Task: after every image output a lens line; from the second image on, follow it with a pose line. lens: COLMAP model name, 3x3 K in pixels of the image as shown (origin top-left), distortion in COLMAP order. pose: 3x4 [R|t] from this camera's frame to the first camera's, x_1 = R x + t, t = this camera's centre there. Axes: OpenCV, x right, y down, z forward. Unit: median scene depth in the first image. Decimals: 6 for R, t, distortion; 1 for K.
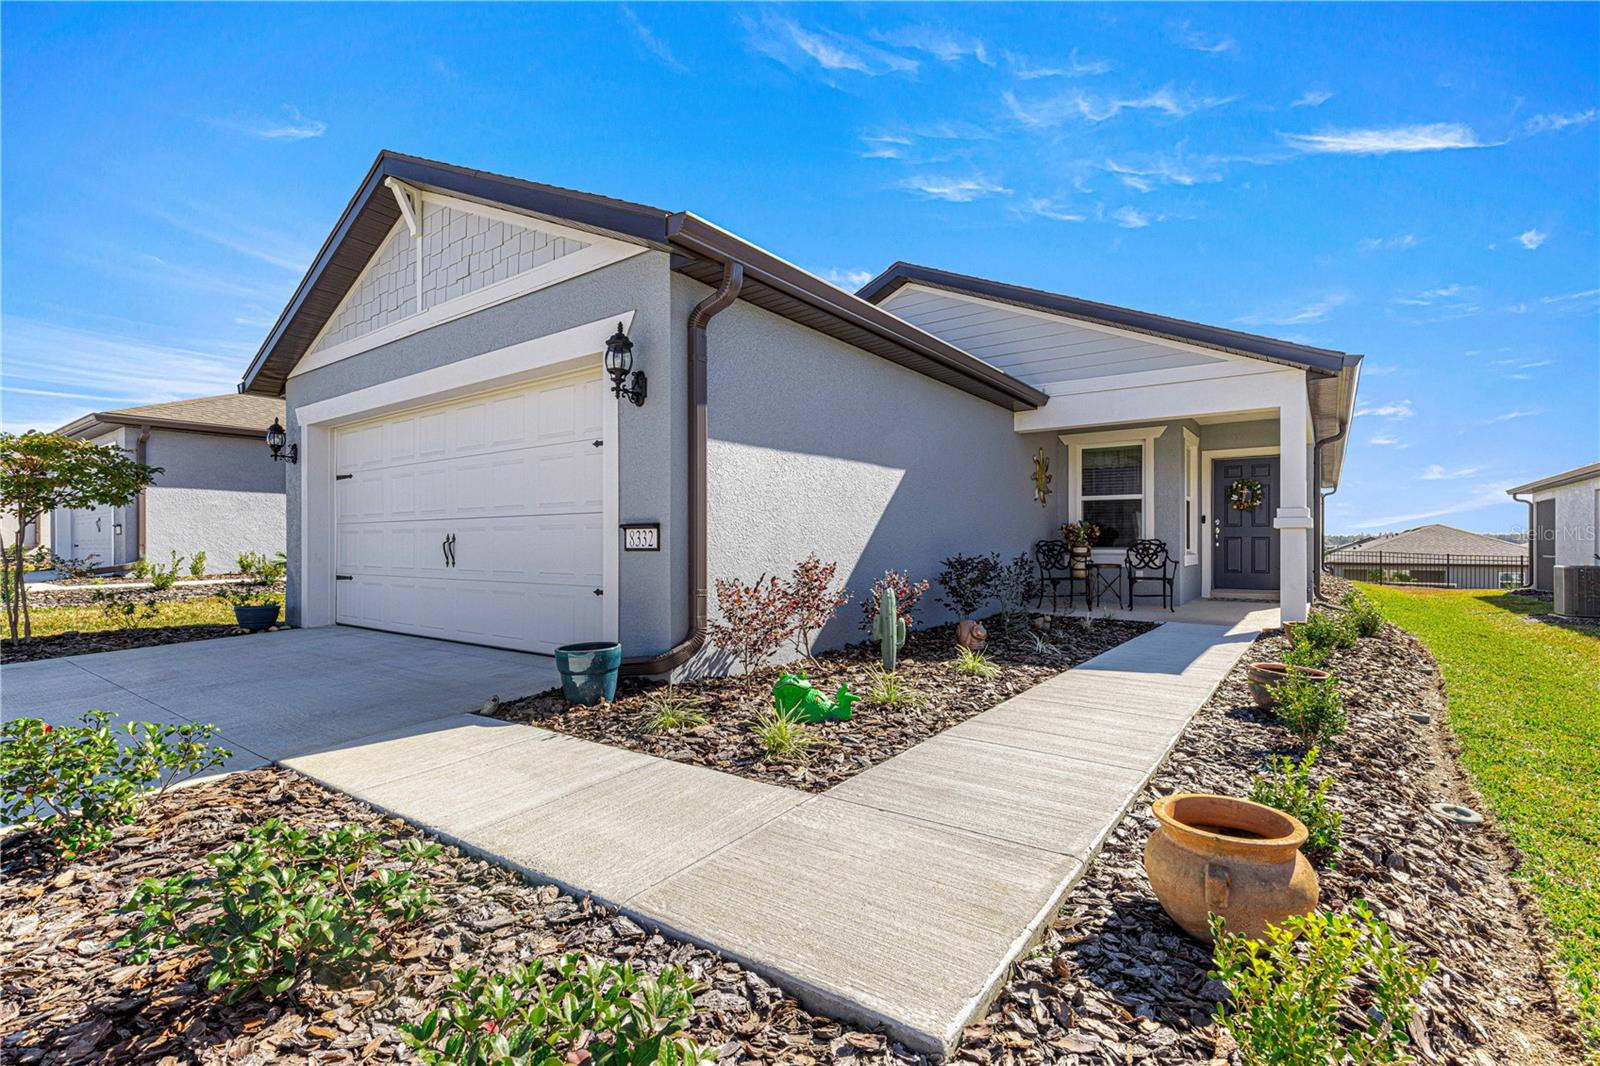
lens RADIAL K [[717.3, 0, 801.2], [0, 717.3, 538.7], [0, 0, 1]] dist [0.009109, -0.000427]
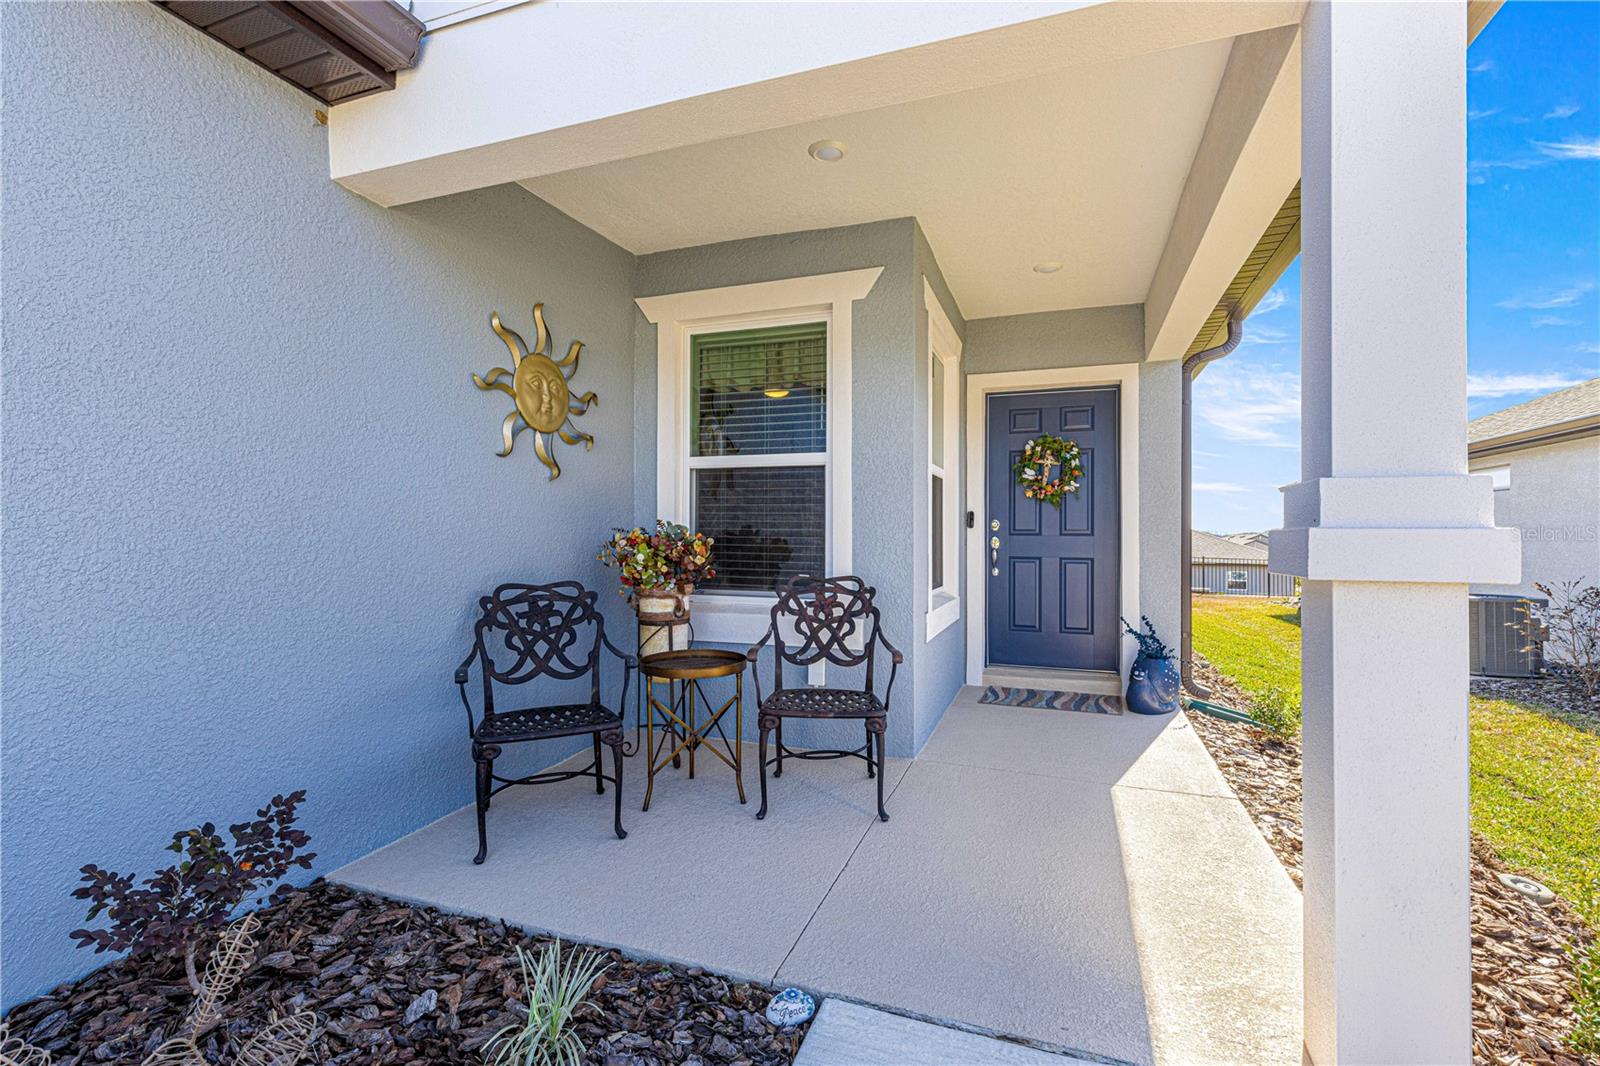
lens RADIAL K [[717.3, 0, 801.2], [0, 717.3, 538.7], [0, 0, 1]] dist [0.009109, -0.000427]
pose [[0.960436, -0.000823, 0.278498, 0.378631], [-0.000943, 0.999980, 0.006208, -0.020185], [-0.278498, -0.006225, 0.960417, 0.681234]]
